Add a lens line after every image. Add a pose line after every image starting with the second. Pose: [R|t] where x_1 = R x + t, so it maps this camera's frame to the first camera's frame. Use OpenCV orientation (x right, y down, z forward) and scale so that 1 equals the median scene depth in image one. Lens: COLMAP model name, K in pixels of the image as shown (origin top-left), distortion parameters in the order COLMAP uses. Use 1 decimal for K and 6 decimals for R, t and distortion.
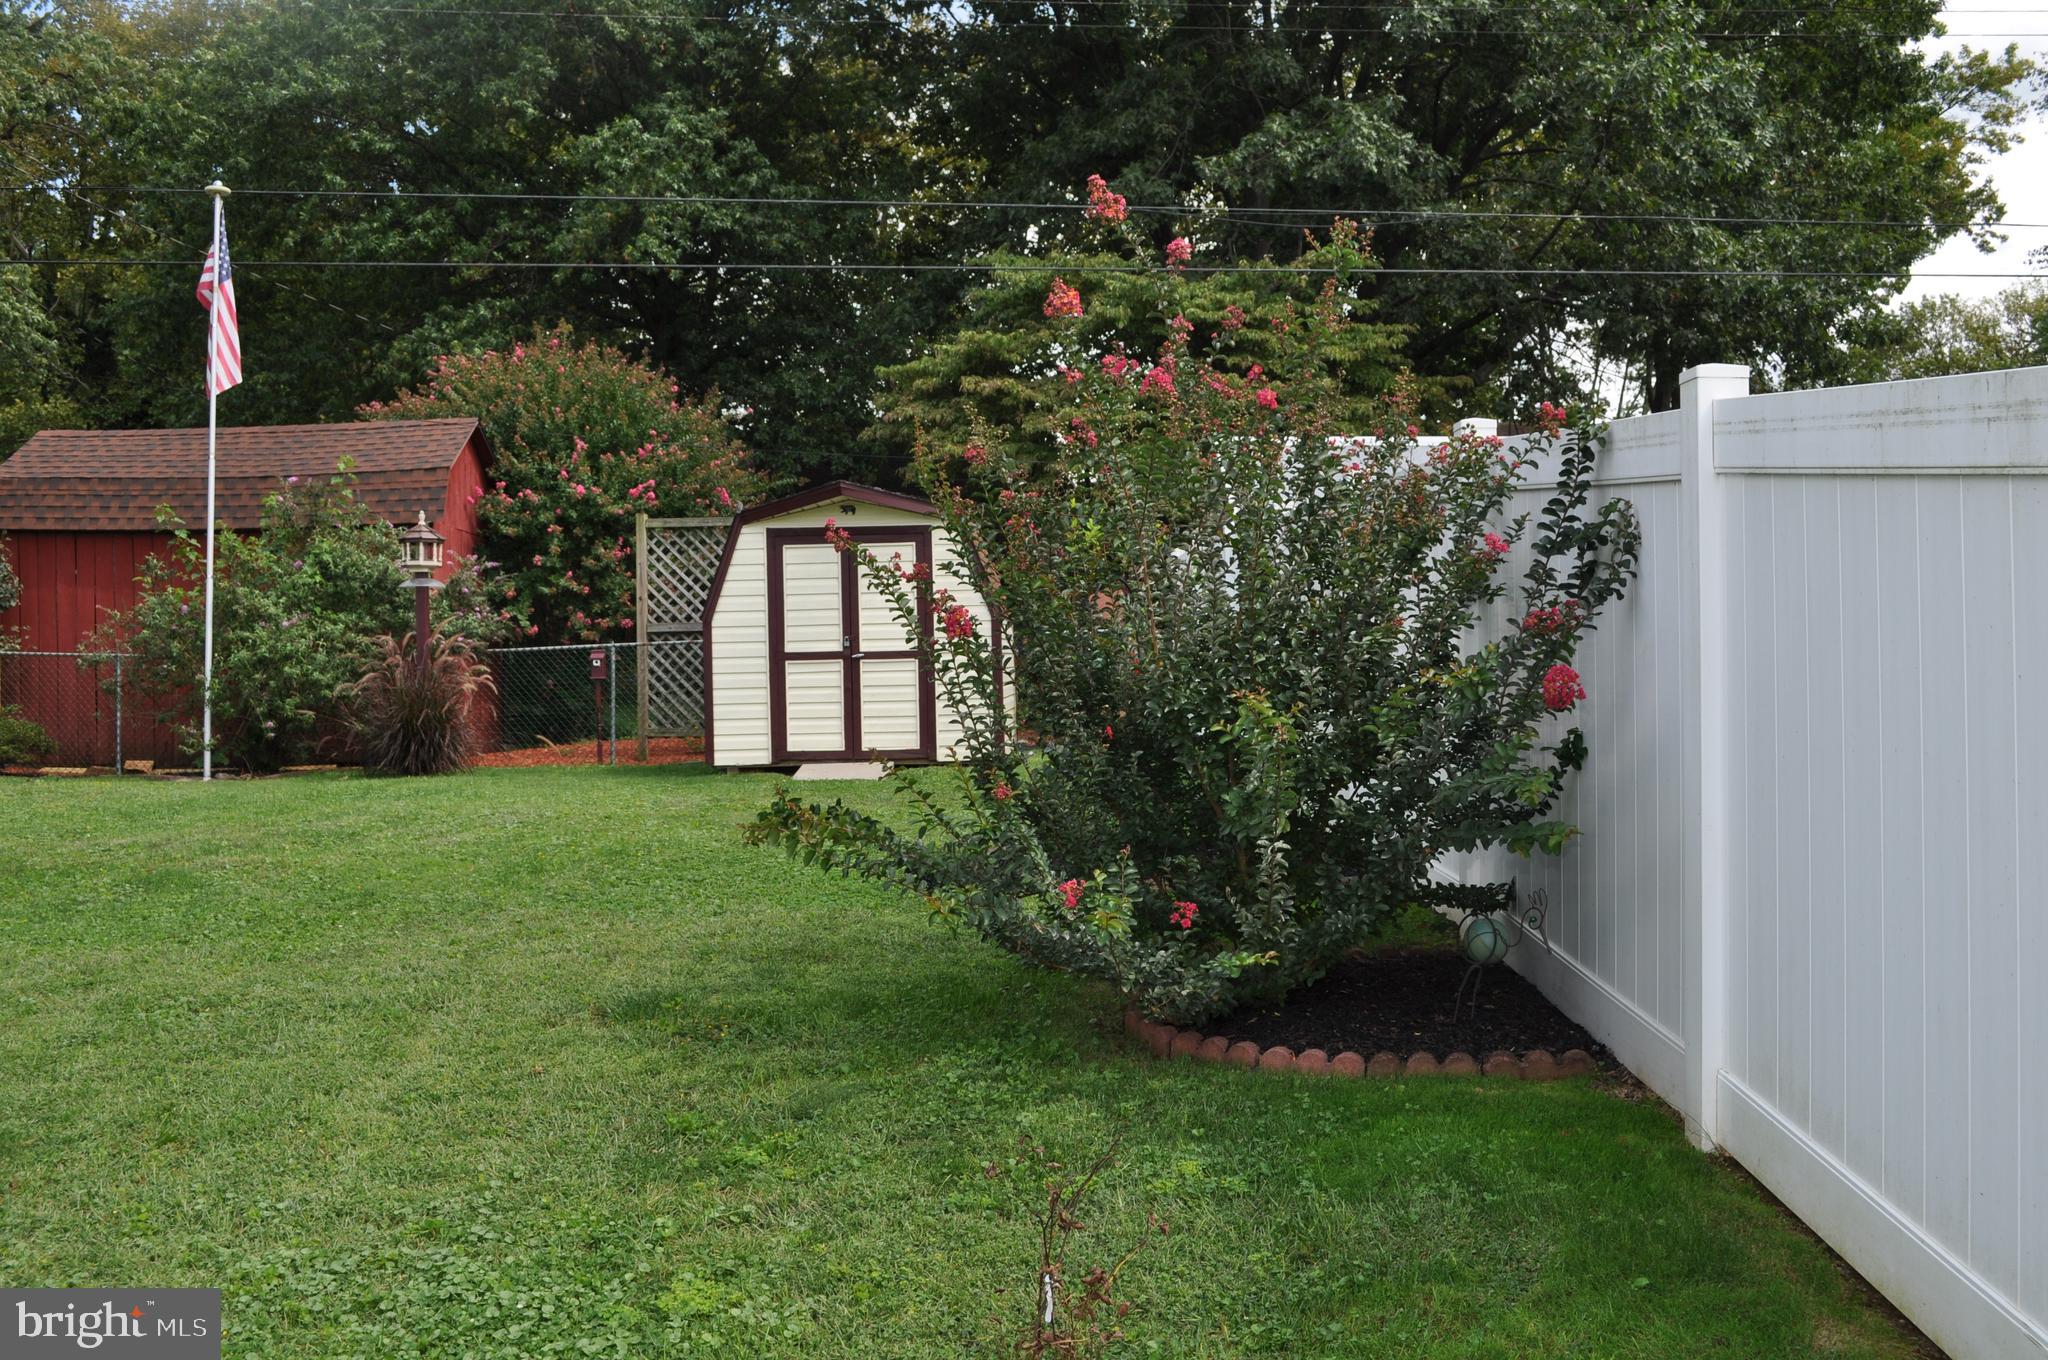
lens RADIAL K [[2009.3, 0, 1025.1], [0, 2009.3, 678.9], [0, 0, 1]] dist [-0.064423, 0.000000]
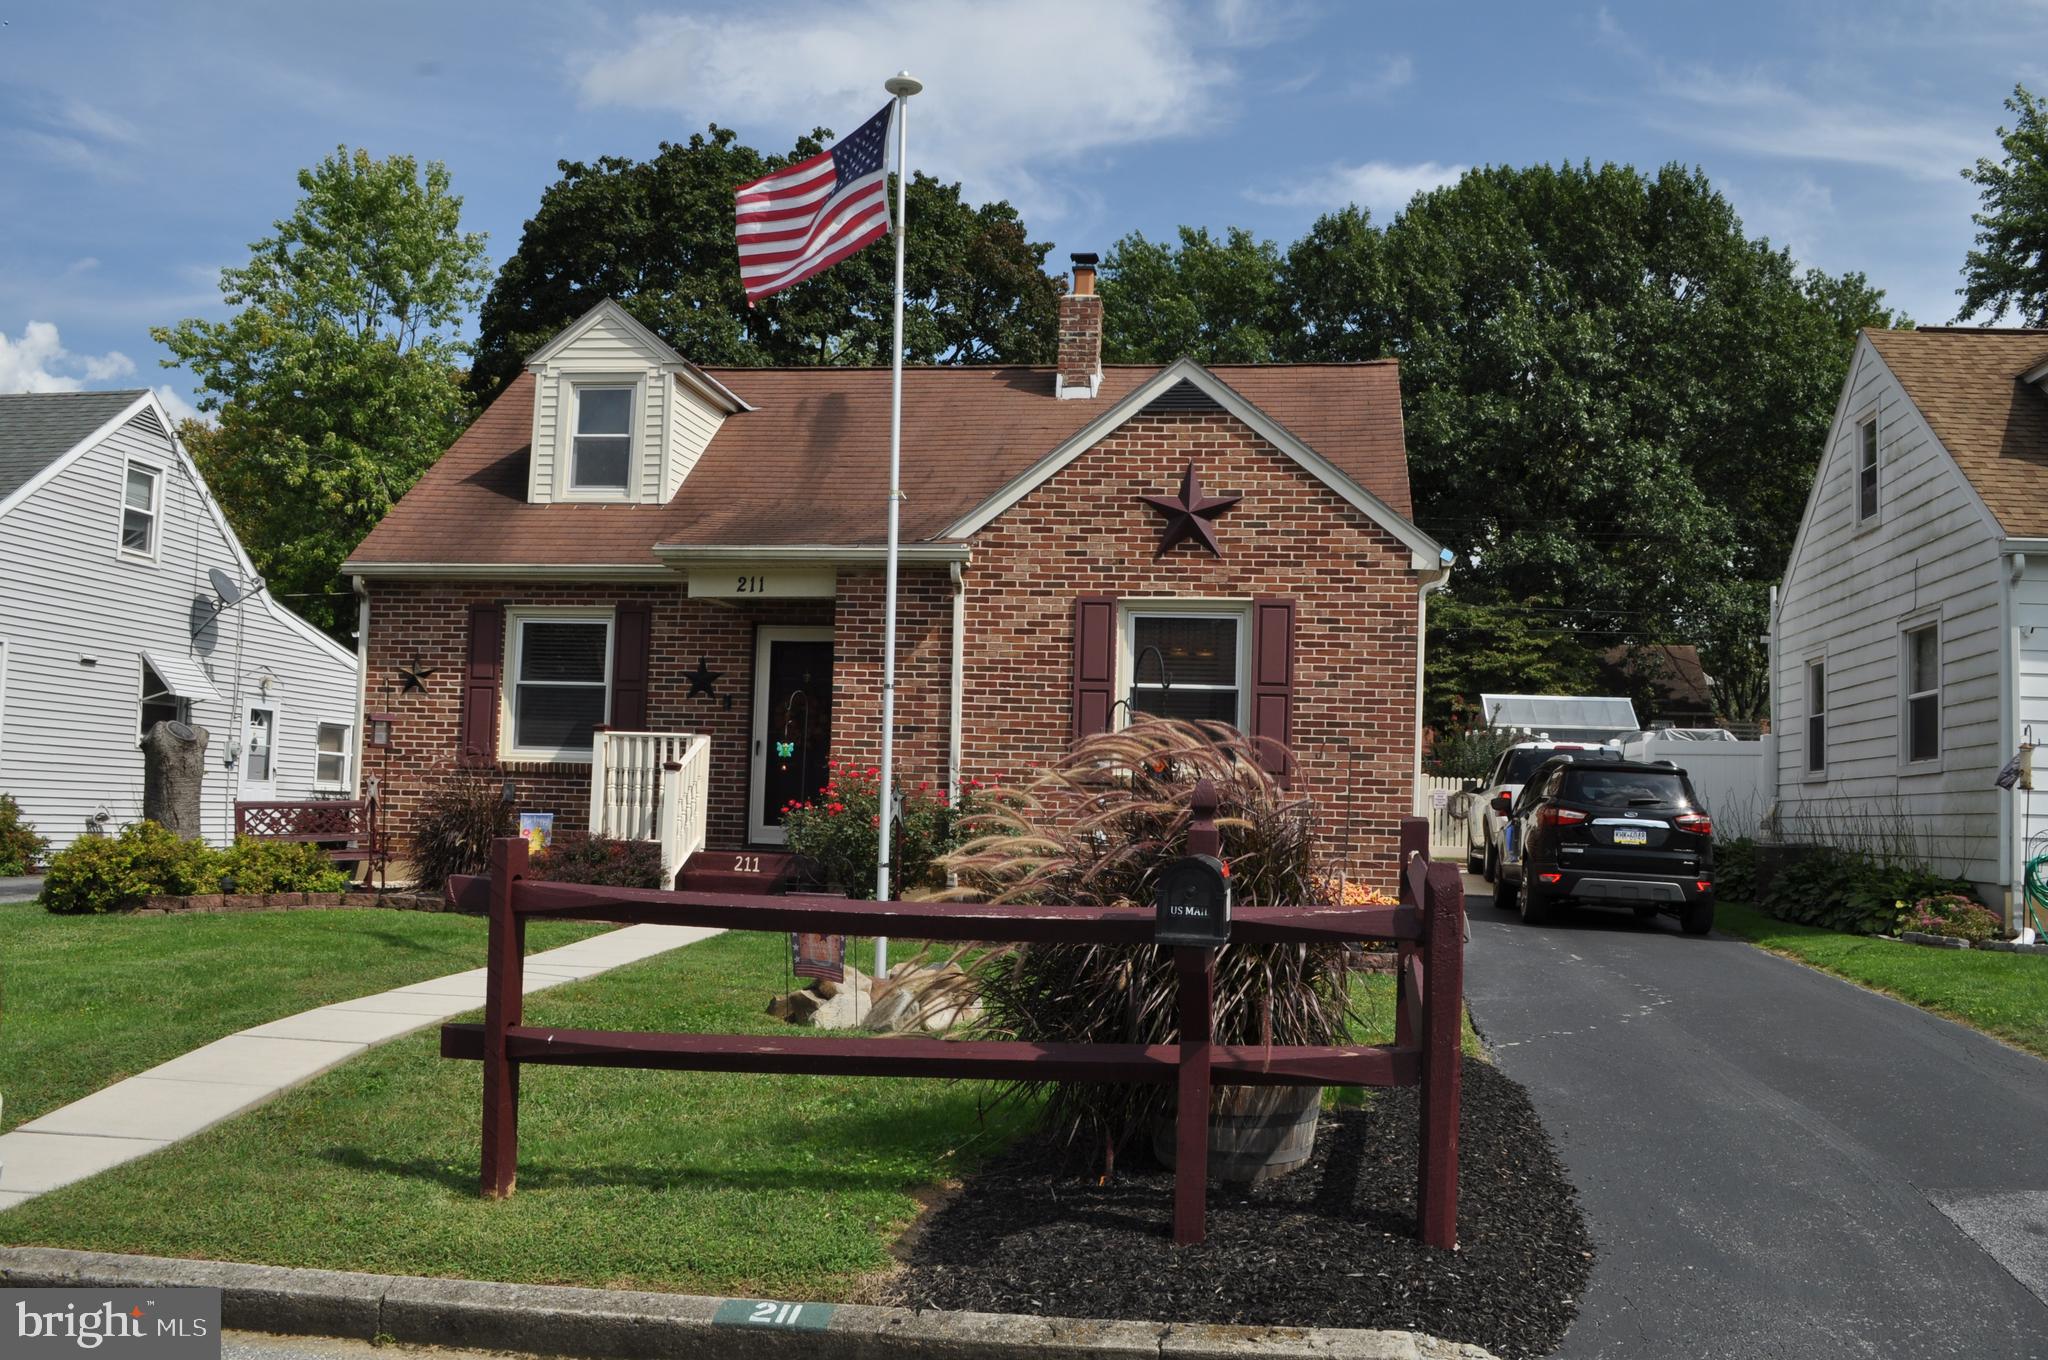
lens RADIAL K [[1857.7, 0, 1043.2], [0, 1857.7, 716.6], [0, 0, 1]] dist [-0.078547, 0.000000]
pose [[0.987320, 0.020191, -0.157450, -0.076336], [-0.028917, 0.998158, -0.053328, 0.055834], [0.156084, 0.057205, 0.986086, -1.217331]]
